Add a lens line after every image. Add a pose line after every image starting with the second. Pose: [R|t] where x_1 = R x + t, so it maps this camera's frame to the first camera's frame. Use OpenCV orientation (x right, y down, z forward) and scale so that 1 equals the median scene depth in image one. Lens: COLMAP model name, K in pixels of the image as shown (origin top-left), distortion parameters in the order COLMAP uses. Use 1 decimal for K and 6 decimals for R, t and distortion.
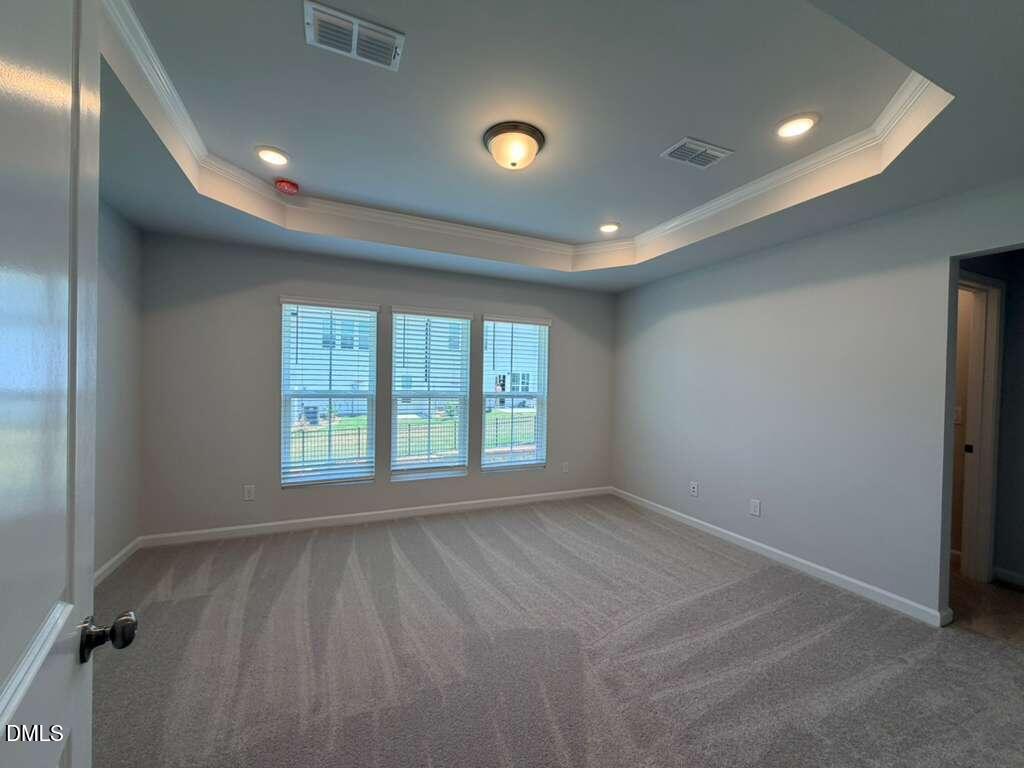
lens RADIAL K [[406.2, 0, 510.0], [0, 406.2, 385.7], [0, 0, 1]] dist [0.000116, -0.000175]
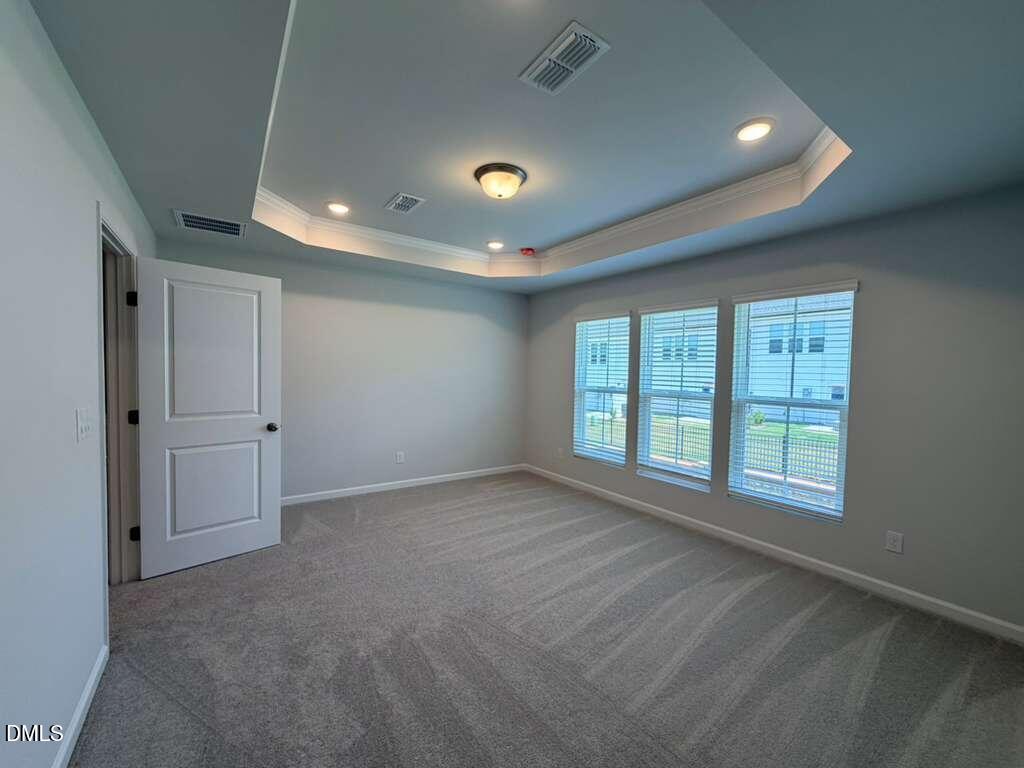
lens RADIAL K [[406.2, 0, 510.0], [0, 406.2, 385.7], [0, 0, 1]] dist [0.000116, -0.000175]
pose [[0.192956, 0.022834, -0.980942, 0.698020], [-0.022323, 0.999573, 0.018877, -0.008255], [0.980953, 0.018255, 0.193383, 0.473449]]
